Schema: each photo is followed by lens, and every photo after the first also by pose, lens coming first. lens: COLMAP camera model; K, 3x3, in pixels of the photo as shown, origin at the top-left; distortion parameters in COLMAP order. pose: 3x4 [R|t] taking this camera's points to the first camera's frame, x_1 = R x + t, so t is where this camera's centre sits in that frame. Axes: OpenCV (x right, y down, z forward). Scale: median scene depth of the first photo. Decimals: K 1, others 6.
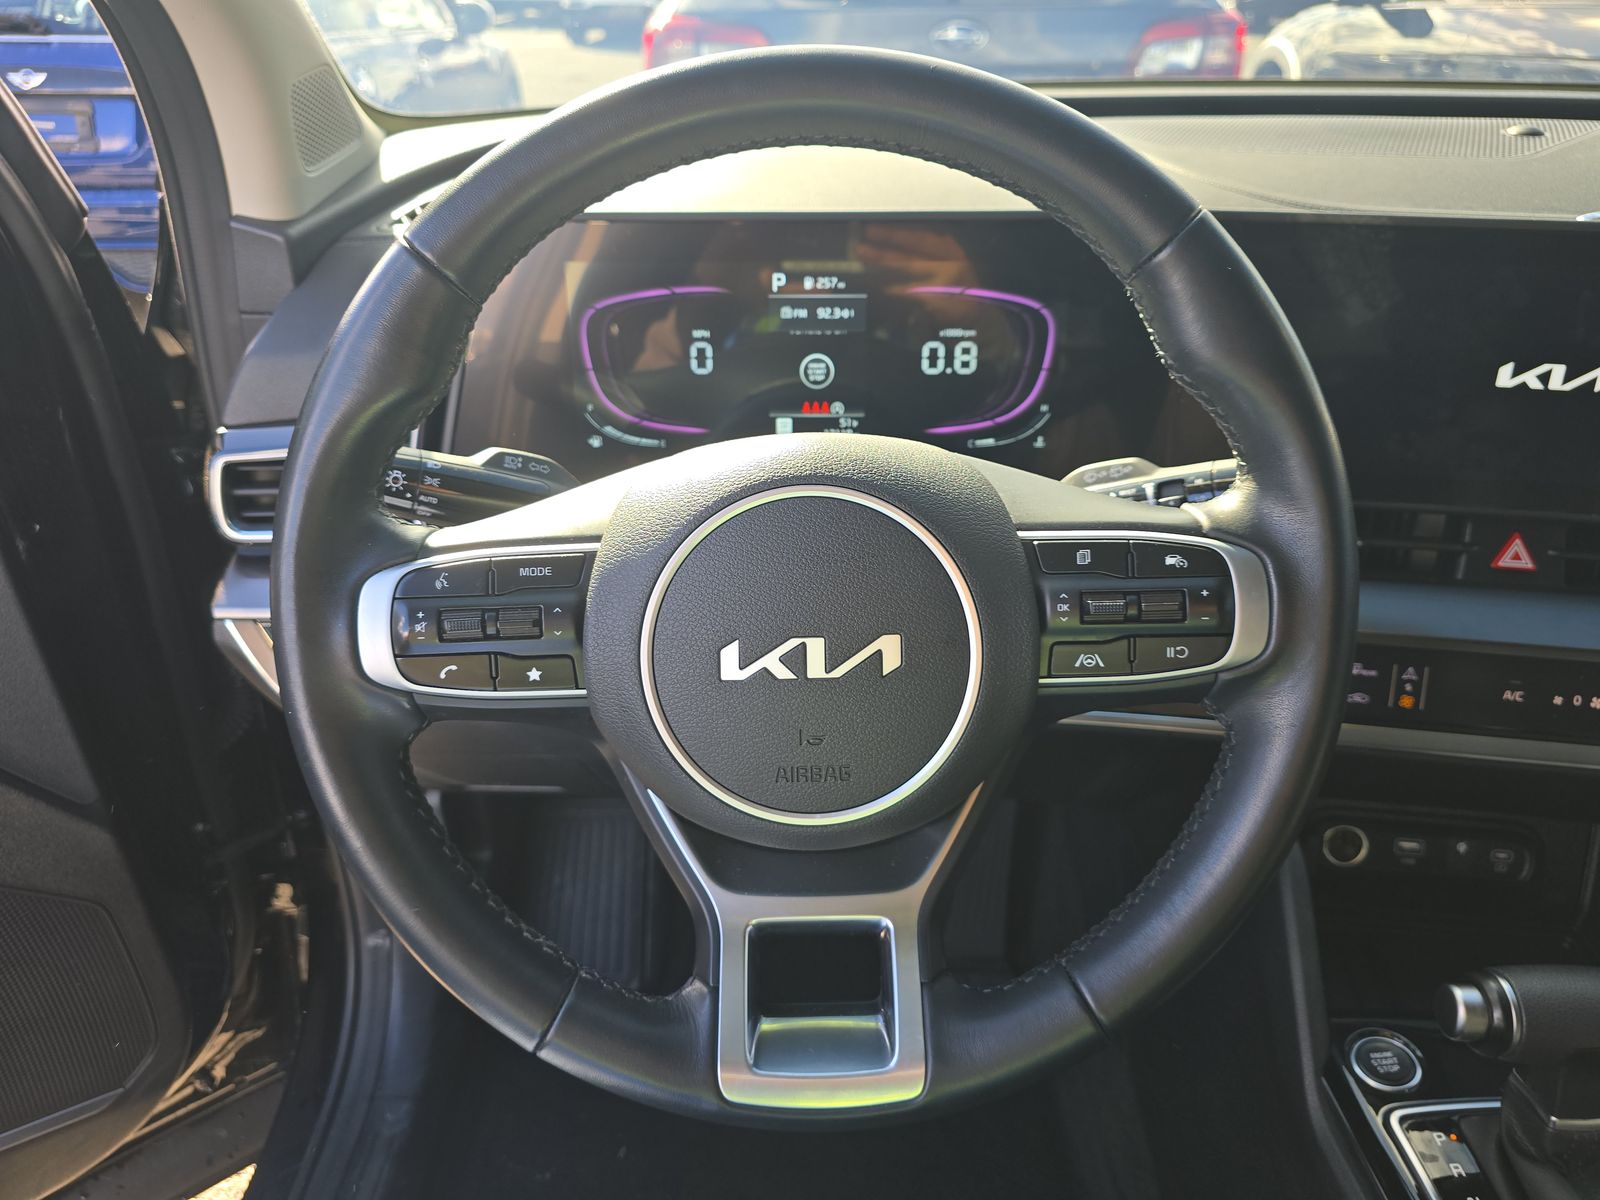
lens RADIAL K [[1084.0, 0, 792.3], [0, 1084.0, 604.0], [0, 0, 1]] dist [0.034478, -0.013795]
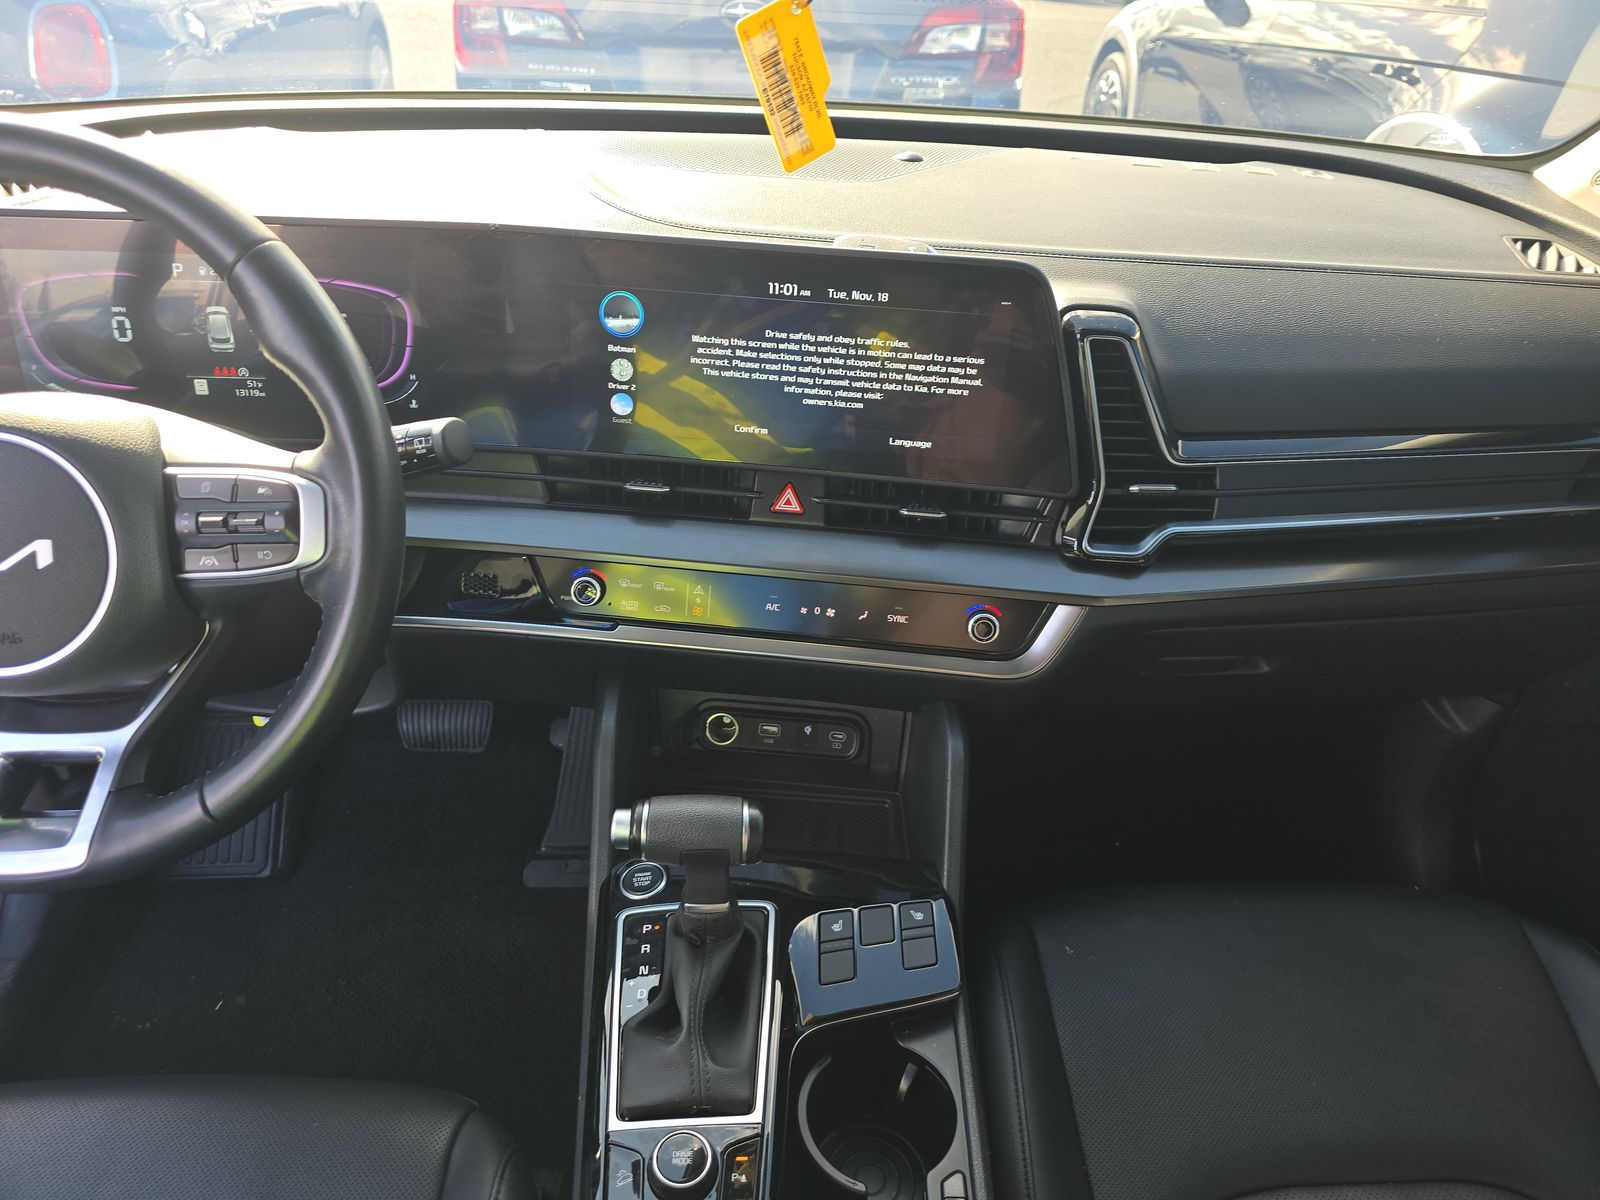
lens RADIAL K [[1084.0, 0, 806.4], [0, 1084.0, 596.9], [0, 0, 1]] dist [0.034478, -0.013795]
pose [[0.998313, 0.009624, 0.057253, 0.627076], [-0.011614, 0.999337, 0.034518, 0.026089], [-0.056883, -0.035124, 0.997763, -0.302155]]
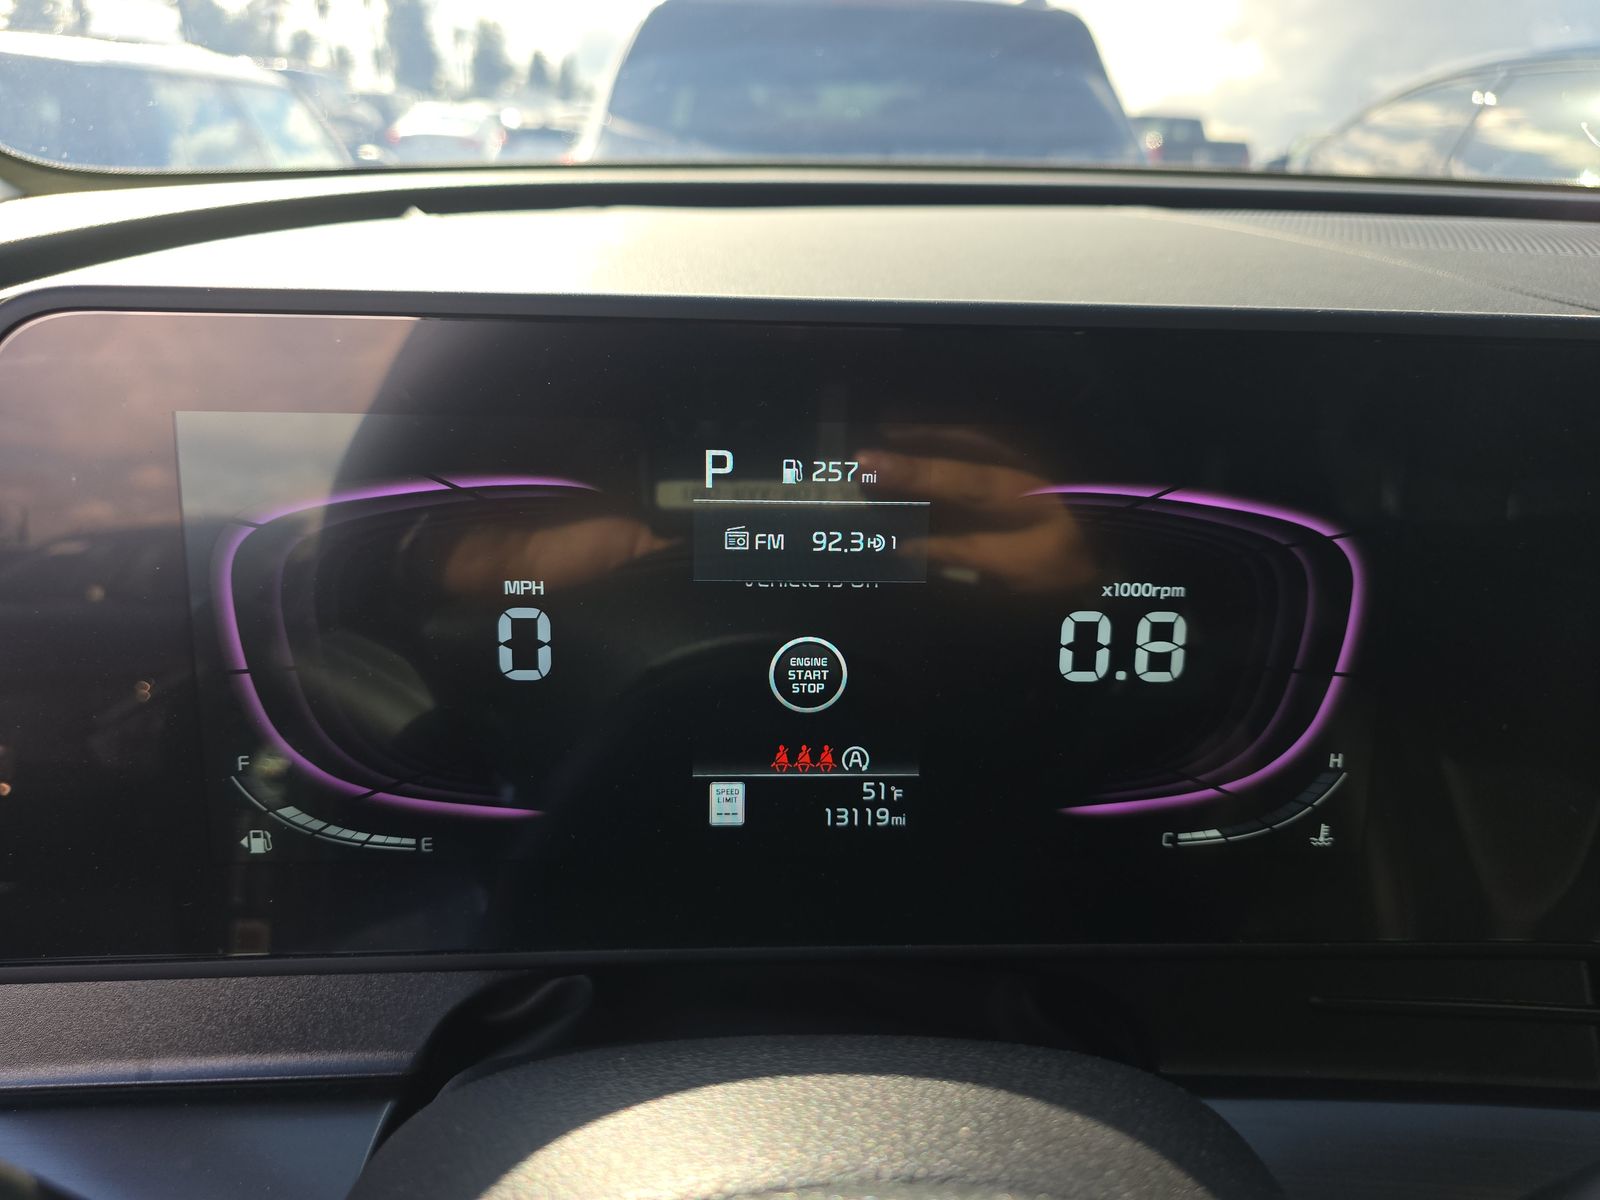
lens RADIAL K [[1084.0, 0, 799.2], [0, 1084.0, 603.8], [0, 0, 1]] dist [0.034478, -0.013795]
pose [[0.997031, 0.006051, 0.076758, -0.012756], [0.004917, 0.989869, -0.141901, -0.183842], [-0.076839, 0.141857, 0.986900, 0.591325]]
